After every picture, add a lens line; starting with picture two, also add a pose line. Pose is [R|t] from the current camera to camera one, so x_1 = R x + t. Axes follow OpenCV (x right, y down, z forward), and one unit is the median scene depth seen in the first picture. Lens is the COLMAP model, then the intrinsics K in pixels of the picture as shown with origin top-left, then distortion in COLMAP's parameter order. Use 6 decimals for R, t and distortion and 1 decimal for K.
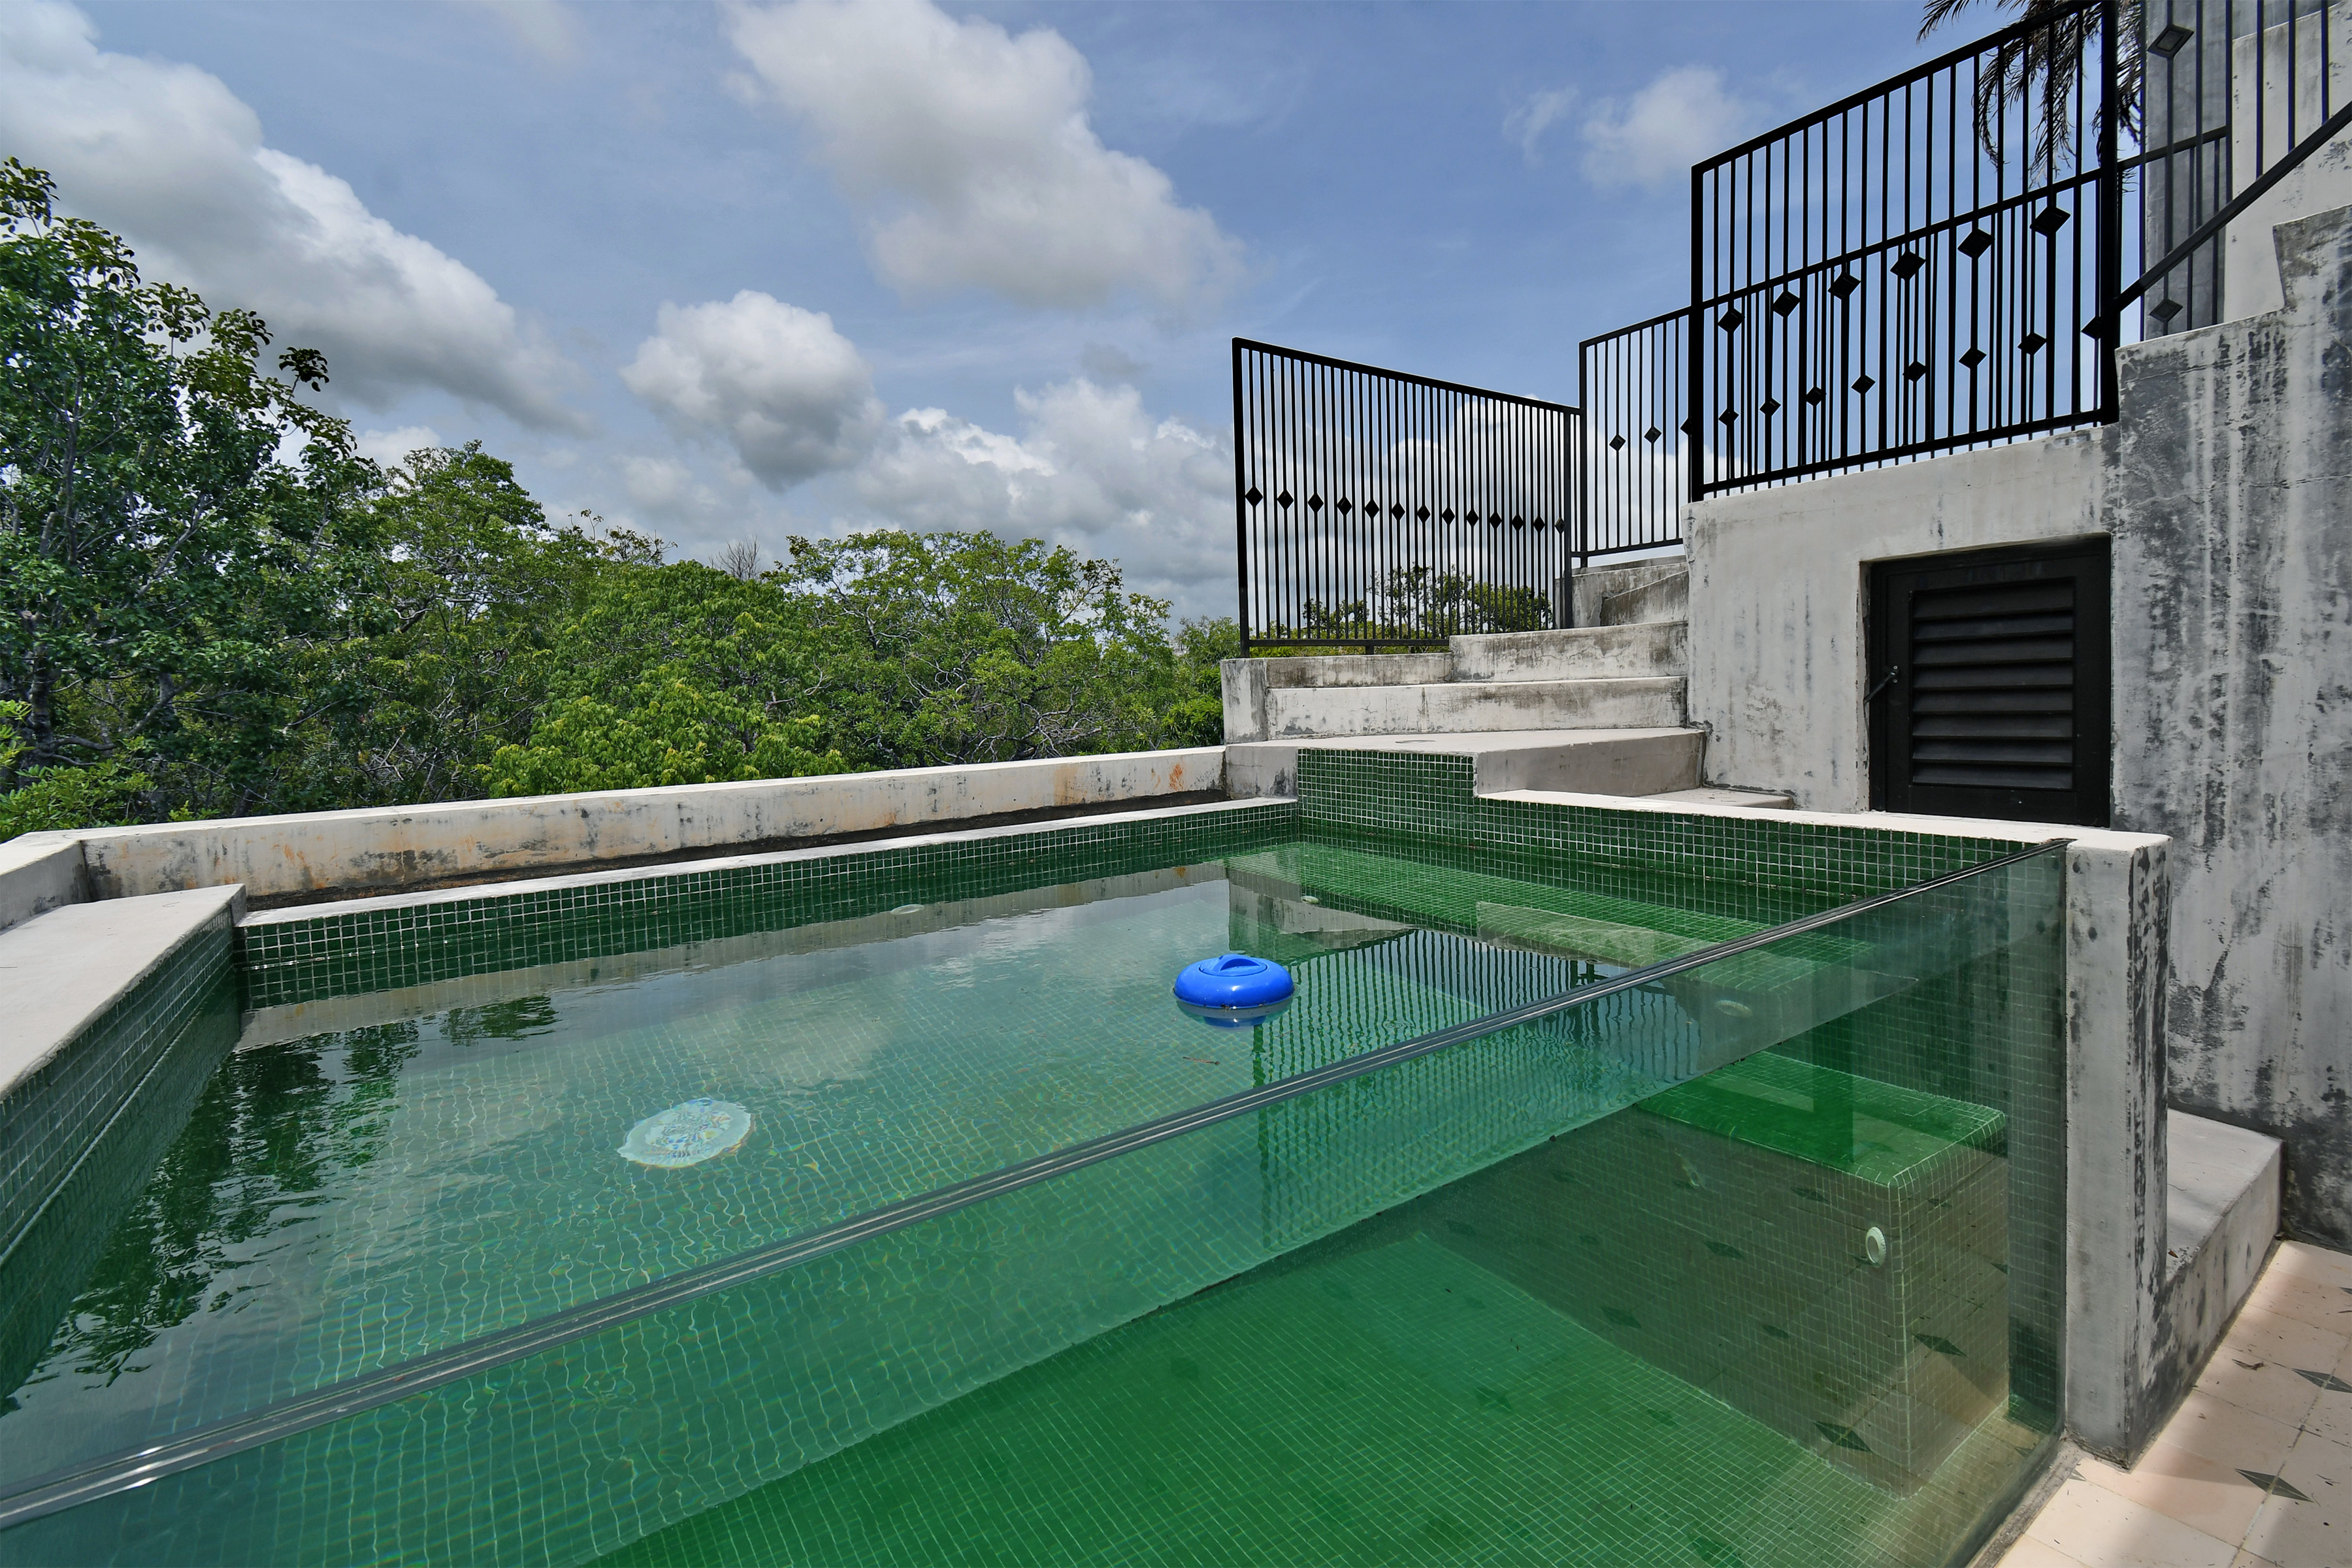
lens RADIAL K [[1050.3, 0, 1201.4], [0, 1050.3, 774.0], [0, 0, 1]] dist [0.019446, -0.025303]
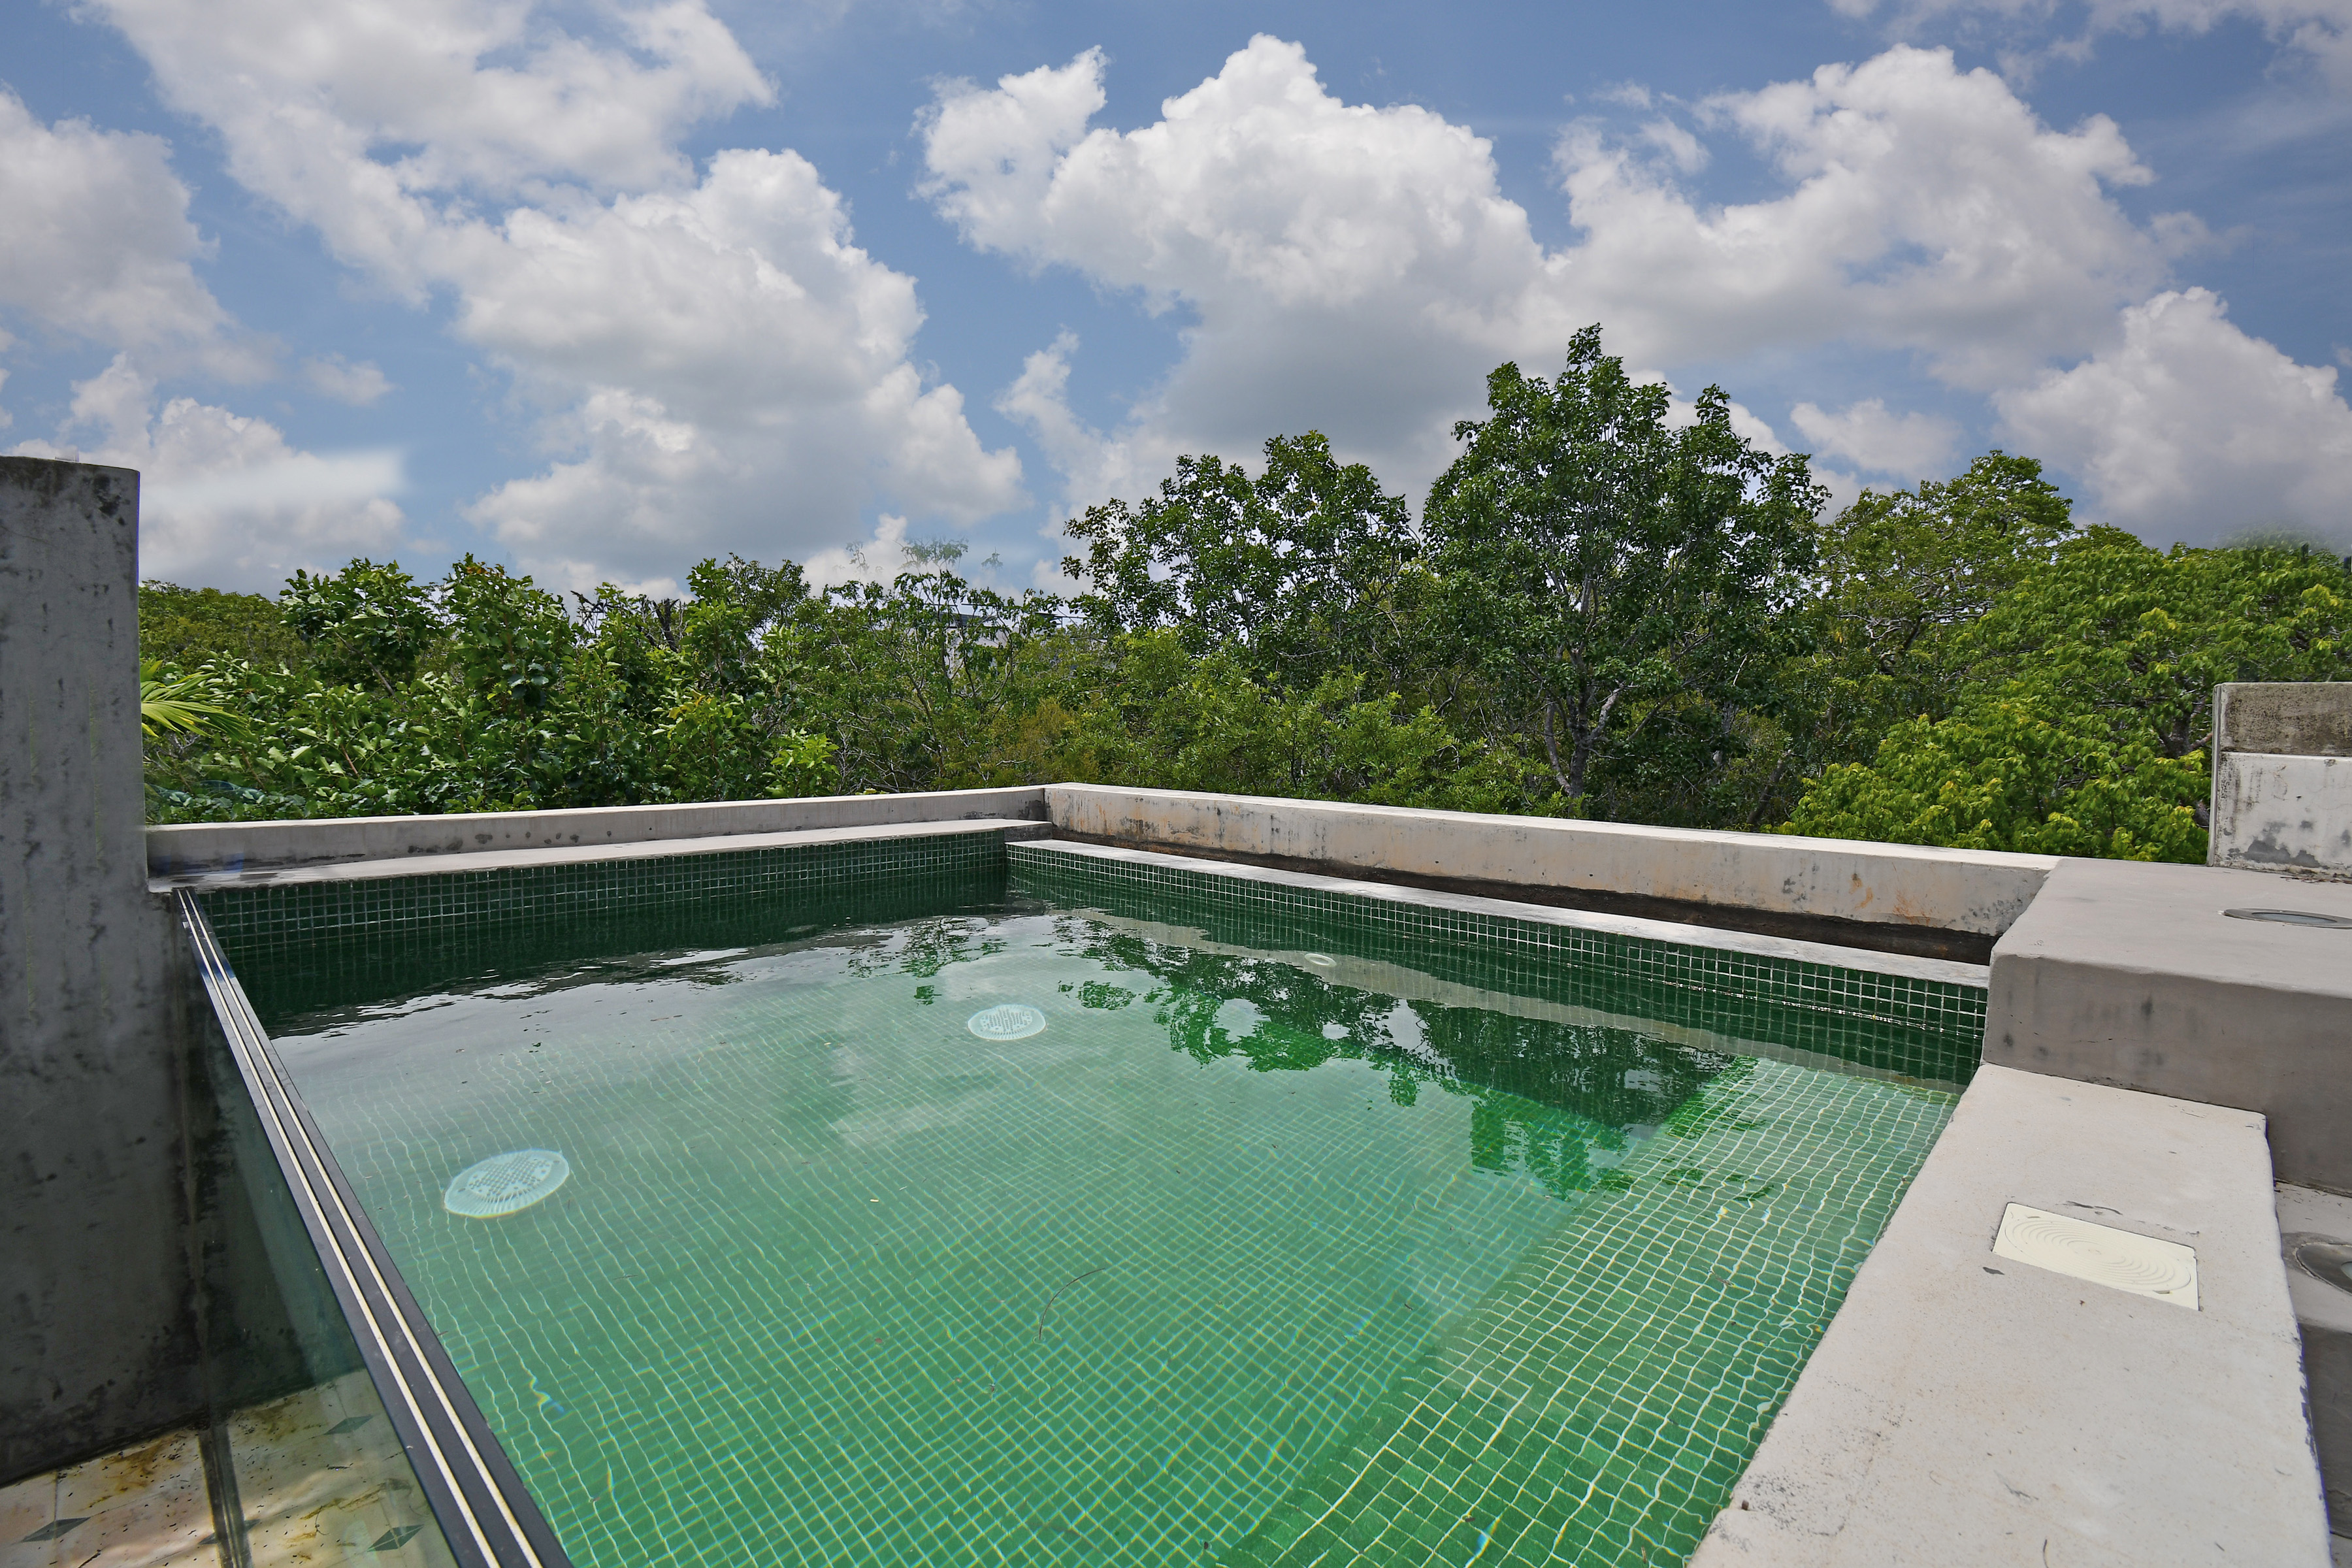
lens RADIAL K [[1050.3, 0, 1201.4], [0, 1050.3, 774.0], [0, 0, 1]] dist [0.019446, -0.025303]
pose [[0.191133, 0.085781, -0.977809, 0.452655], [-0.096754, 0.992969, 0.068198, -0.064980], [0.976784, 0.081572, 0.198089, 0.524568]]
